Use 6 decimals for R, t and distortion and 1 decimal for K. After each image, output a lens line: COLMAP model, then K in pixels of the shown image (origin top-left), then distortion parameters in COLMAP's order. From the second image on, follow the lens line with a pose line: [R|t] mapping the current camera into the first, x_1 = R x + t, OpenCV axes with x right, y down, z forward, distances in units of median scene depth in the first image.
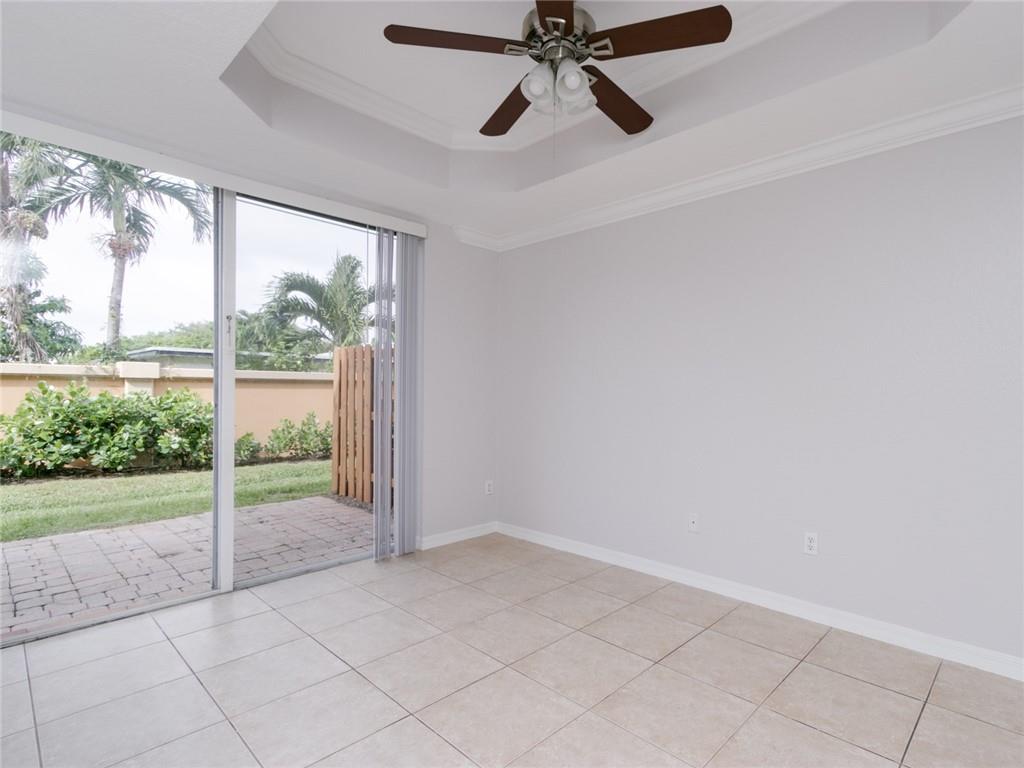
lens RADIAL K [[523.1, 0, 514.8], [0, 523.1, 389.7], [0, 0, 1]] dist [0.006463, -0.000586]
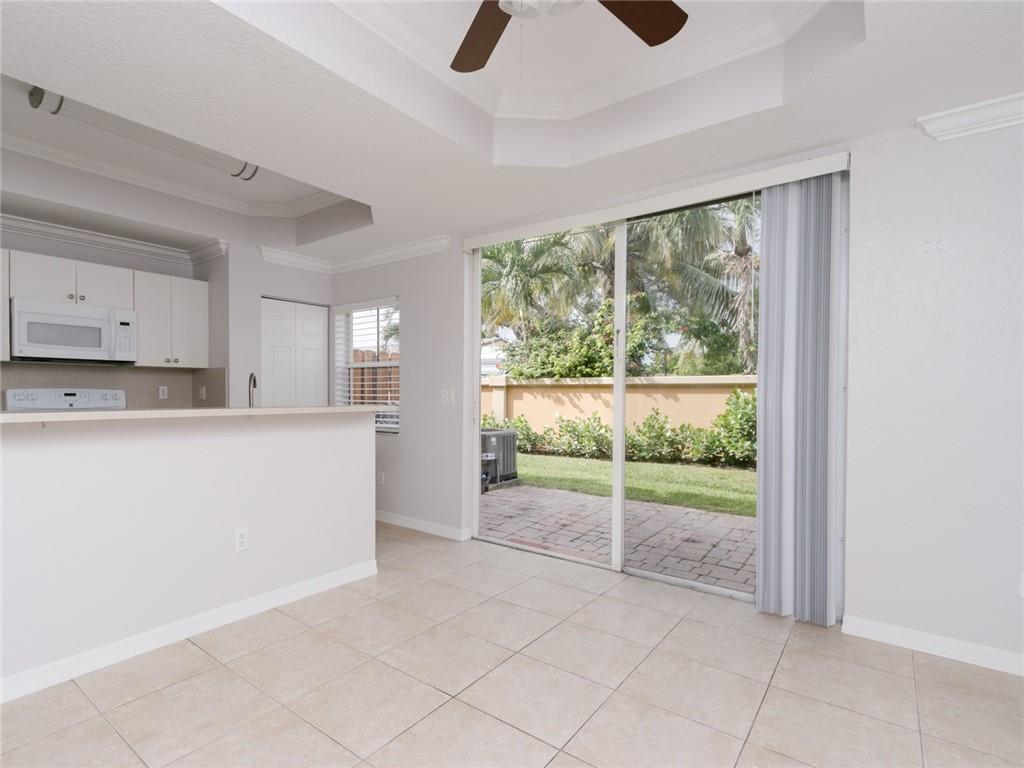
lens RADIAL K [[523.1, 0, 508.2], [0, 523.1, 388.7], [0, 0, 1]] dist [0.006463, -0.000586]
pose [[0.151621, -0.009696, -0.988391, 0.405780], [-0.009112, 0.999896, -0.011206, 0.003215], [0.988397, 0.010706, 0.151517, 0.439571]]
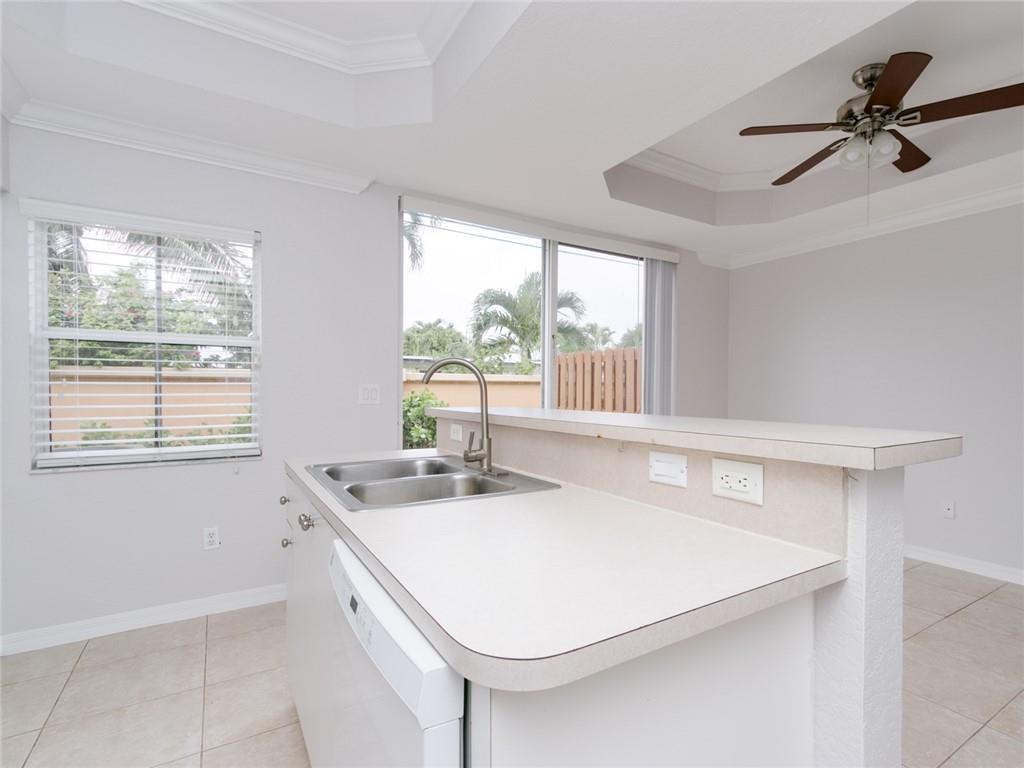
lens RADIAL K [[523.1, 0, 510.1], [0, 523.1, 389.3], [0, 0, 1]] dist [0.006463, -0.000586]
pose [[0.975643, -0.003161, -0.219343, -0.311468], [0.002968, 0.999995, -0.001213, -0.000923], [0.219345, 0.000533, 0.975647, -0.278708]]
